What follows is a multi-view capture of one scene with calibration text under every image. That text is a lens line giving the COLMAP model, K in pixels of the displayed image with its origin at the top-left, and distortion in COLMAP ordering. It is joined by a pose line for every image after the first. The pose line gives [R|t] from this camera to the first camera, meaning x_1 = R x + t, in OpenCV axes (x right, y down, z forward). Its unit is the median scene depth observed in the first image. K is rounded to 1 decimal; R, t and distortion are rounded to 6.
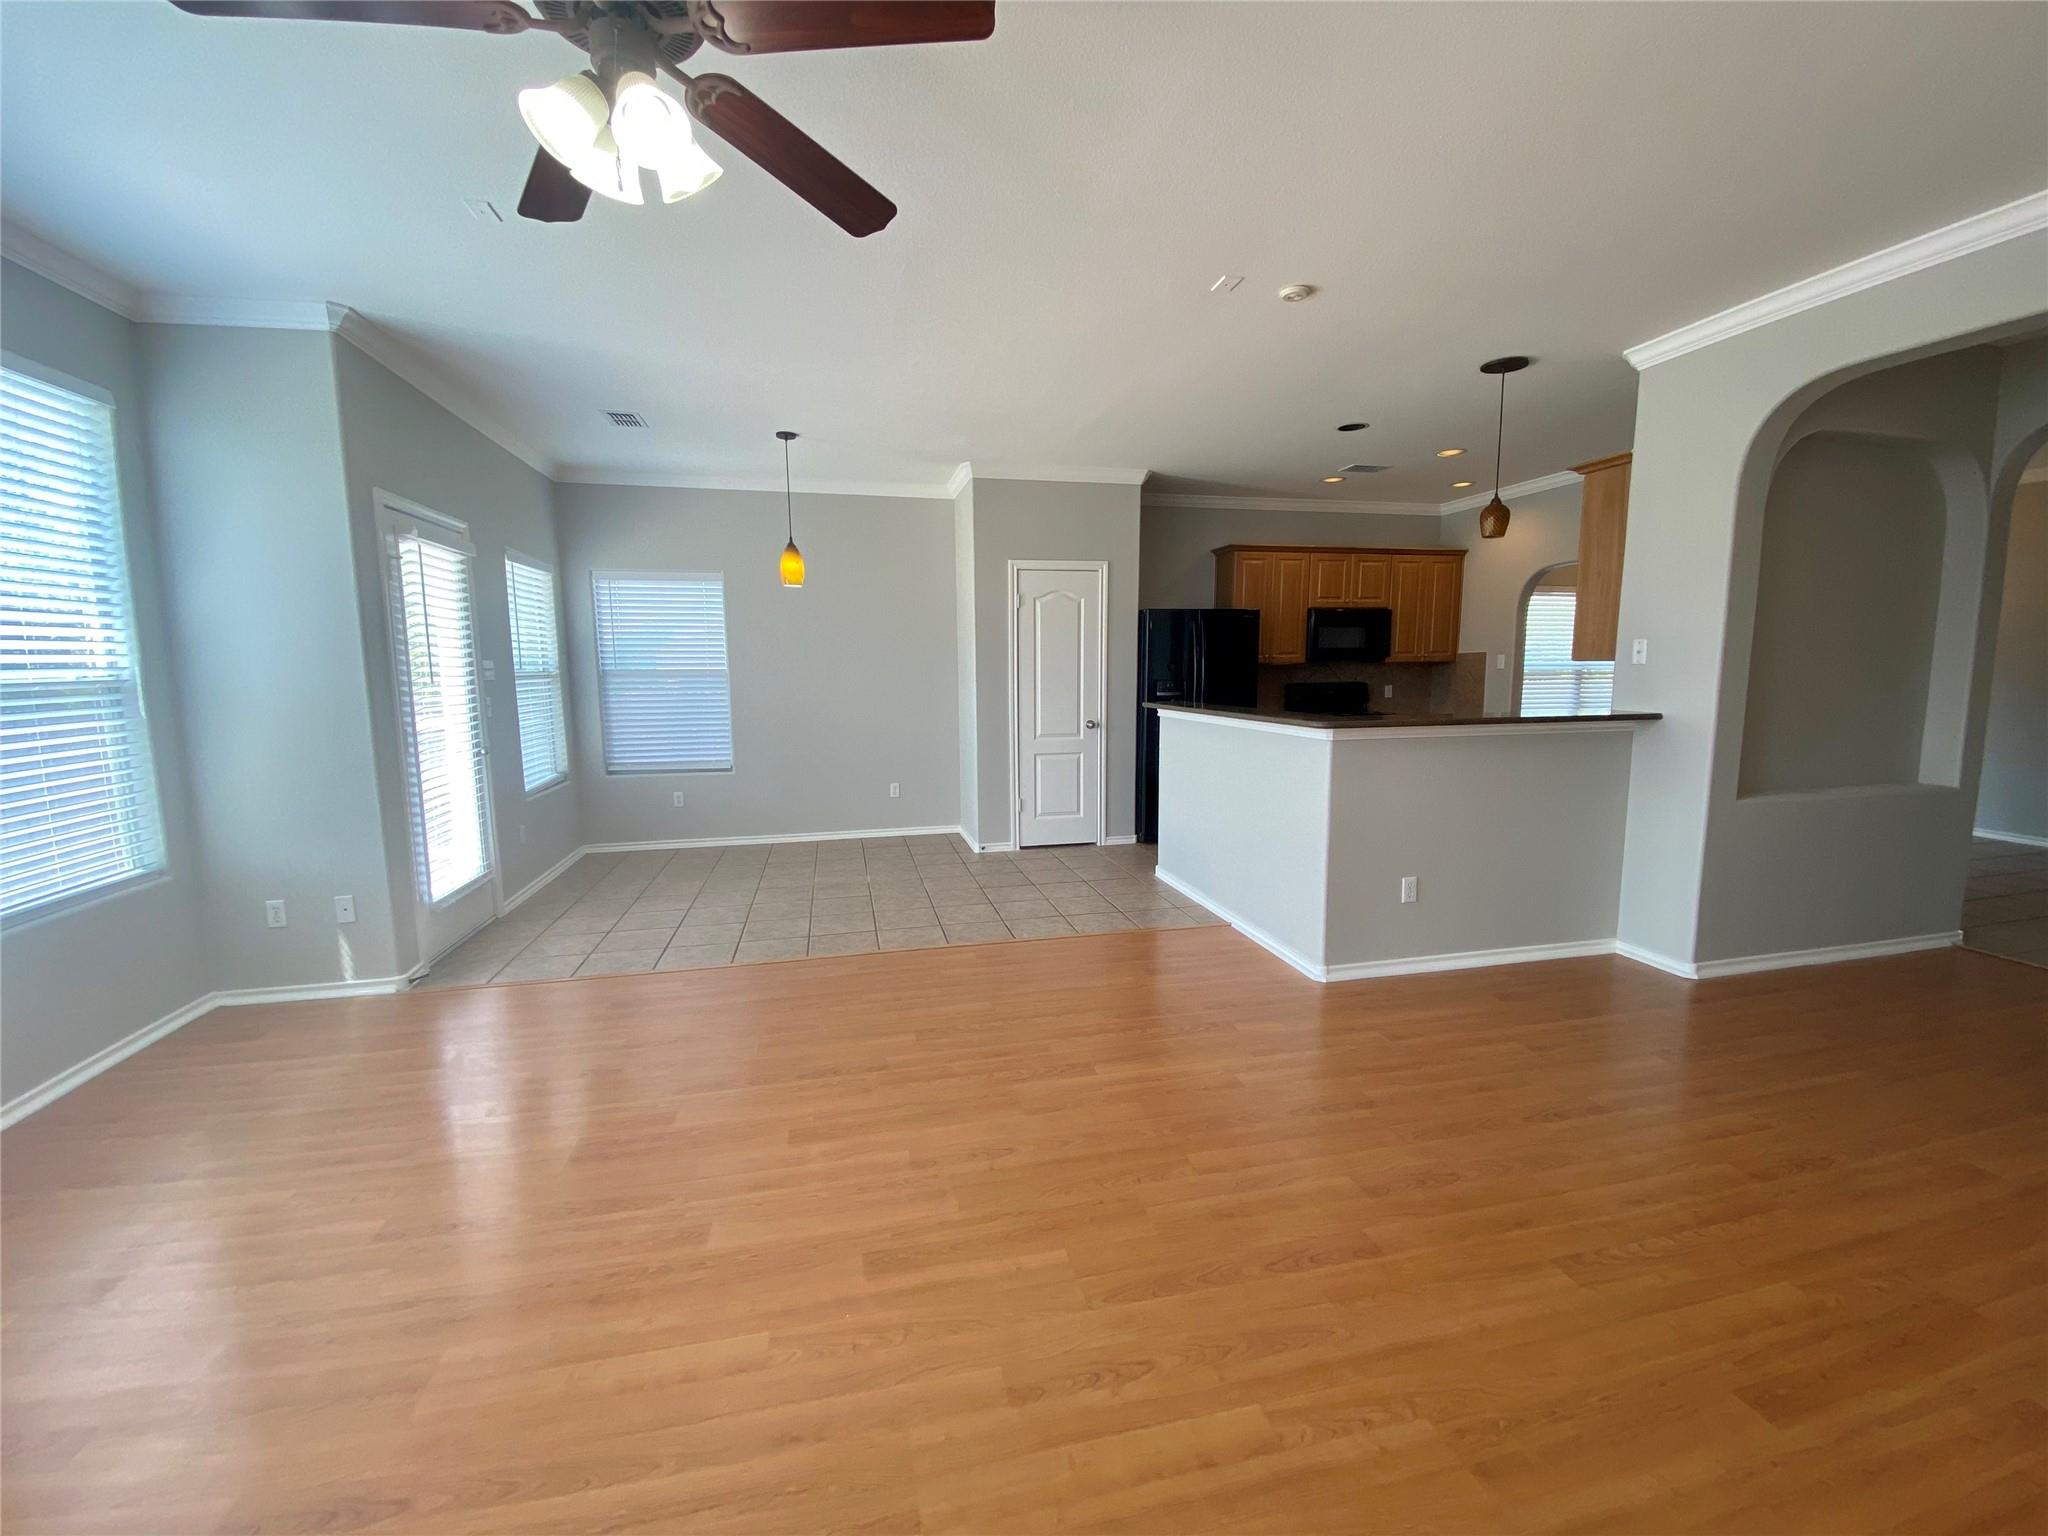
lens RADIAL K [[829.5, 0, 1020.2], [0, 829.5, 781.3], [0, 0, 1]] dist [-0.007220, -0.008842]
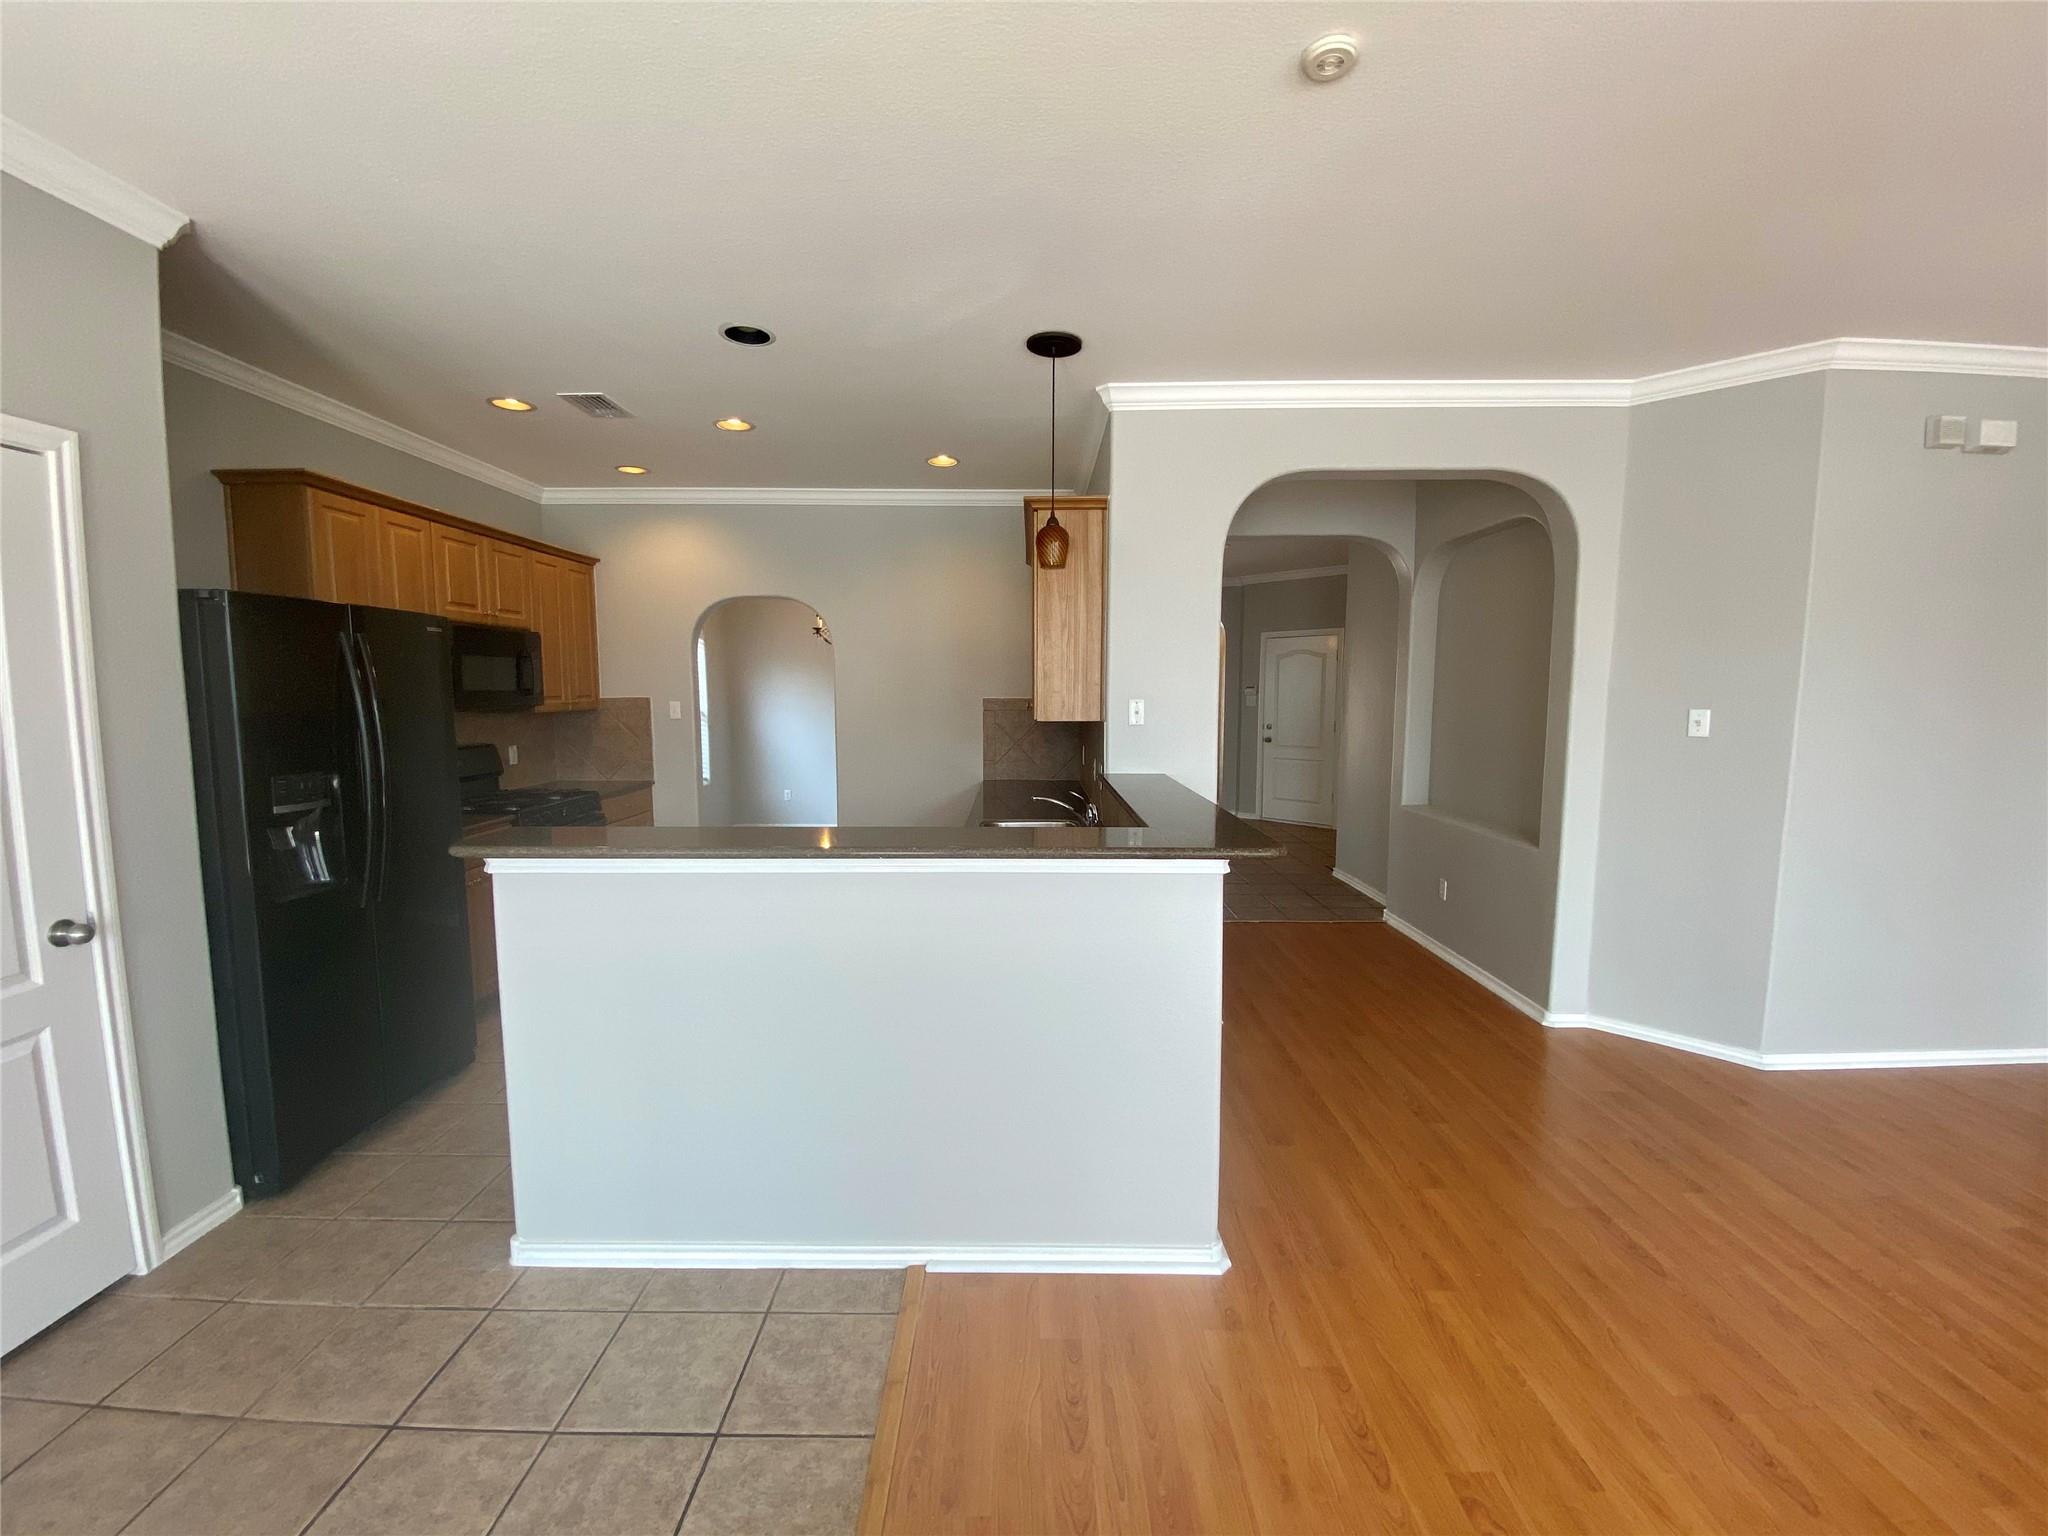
lens RADIAL K [[829.5, 0, 1030.8], [0, 829.5, 772.1], [0, 0, 1]] dist [-0.007220, -0.008842]
pose [[0.218922, -0.087015, 0.971855, -0.173838], [0.130225, 0.989711, 0.059279, -0.135071], [-0.967013, 0.113582, 0.228001, 0.762281]]
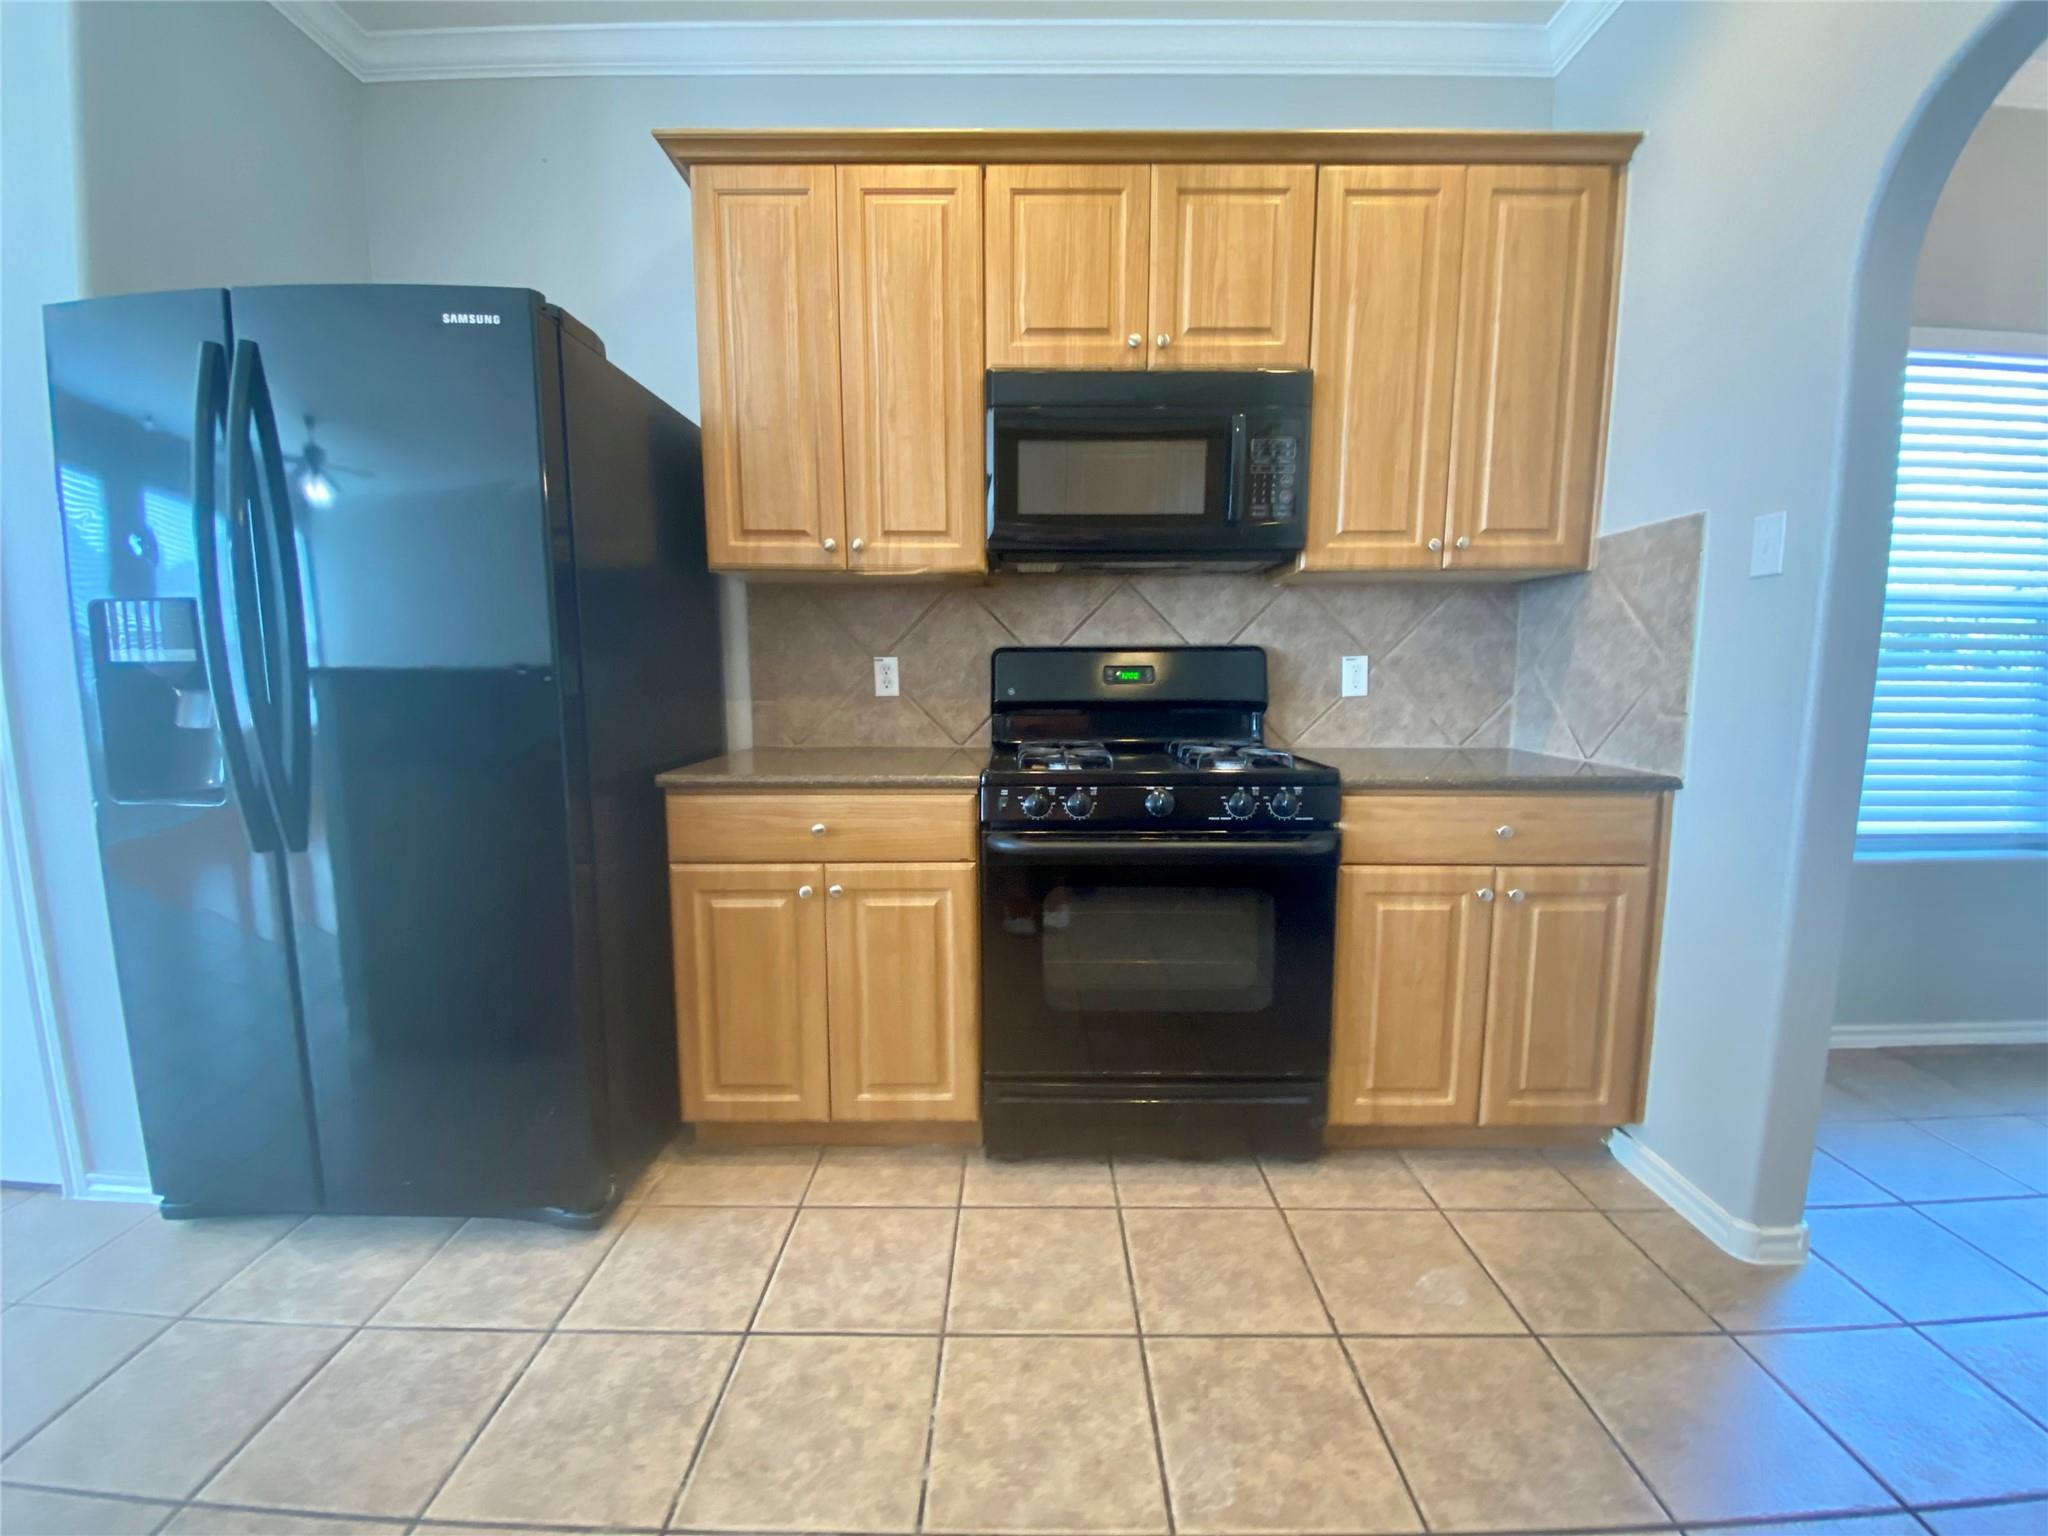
lens RADIAL K [[829.5, 0, 1026.0], [0, 829.5, 780.2], [0, 0, 1]] dist [-0.007220, -0.008842]
pose [[0.974518, 0.035537, -0.221478, 0.662124], [-0.035204, 0.999365, 0.005451, -0.112328], [0.221531, 0.002485, 0.975150, 1.122483]]
